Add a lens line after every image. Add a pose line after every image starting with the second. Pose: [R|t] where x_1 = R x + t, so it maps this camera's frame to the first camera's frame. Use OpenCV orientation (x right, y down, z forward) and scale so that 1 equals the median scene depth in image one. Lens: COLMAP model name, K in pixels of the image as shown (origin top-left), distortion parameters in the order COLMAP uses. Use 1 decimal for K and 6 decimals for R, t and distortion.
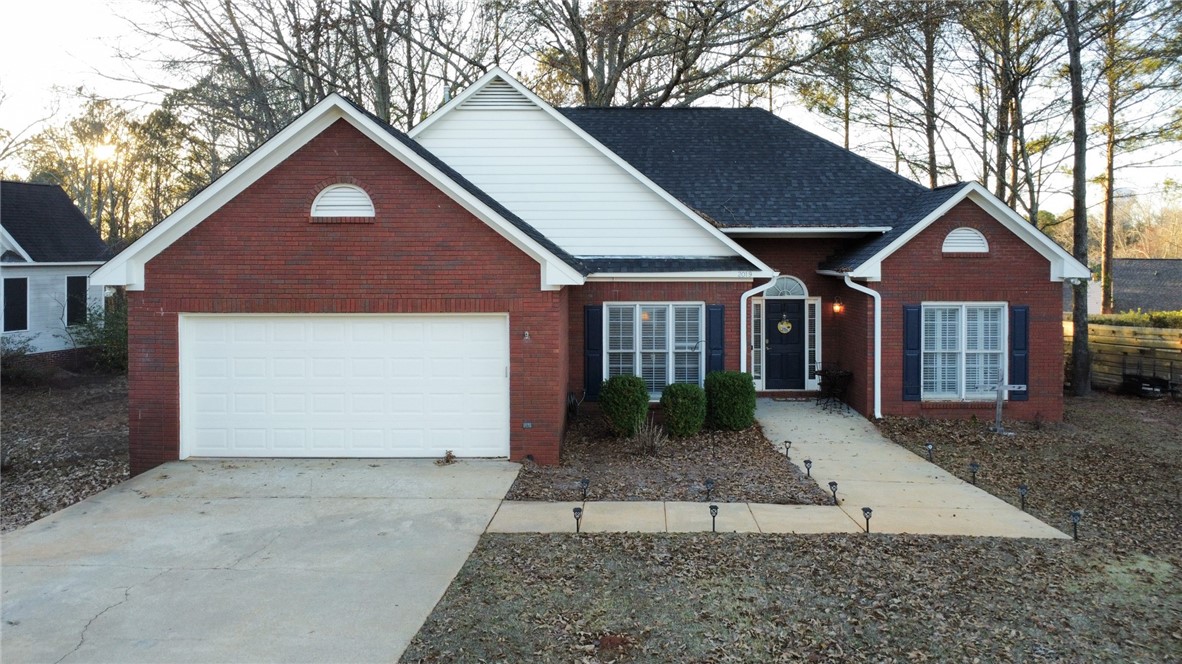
lens RADIAL K [[838.1, 0, 591.0], [0, 838.1, 332.0], [0, 0, 1]] dist [-0.035302, 0.005941]
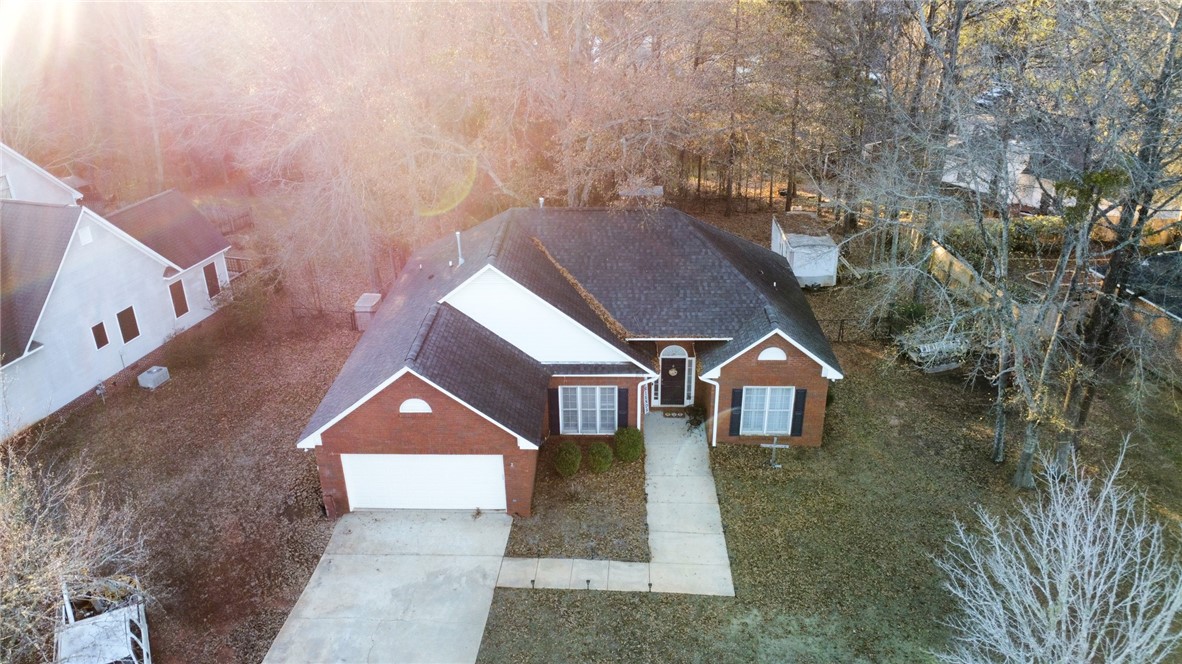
lens RADIAL K [[868.7, 0, 591.0], [0, 868.7, 332.0], [0, 0, 1]] dist [-0.069384, 0.000850]
pose [[0.999517, 0.001479, -0.031028, 0.136526], [0.011935, 0.903903, 0.427570, -0.900504], [0.028678, -0.427734, 0.903449, -0.572066]]
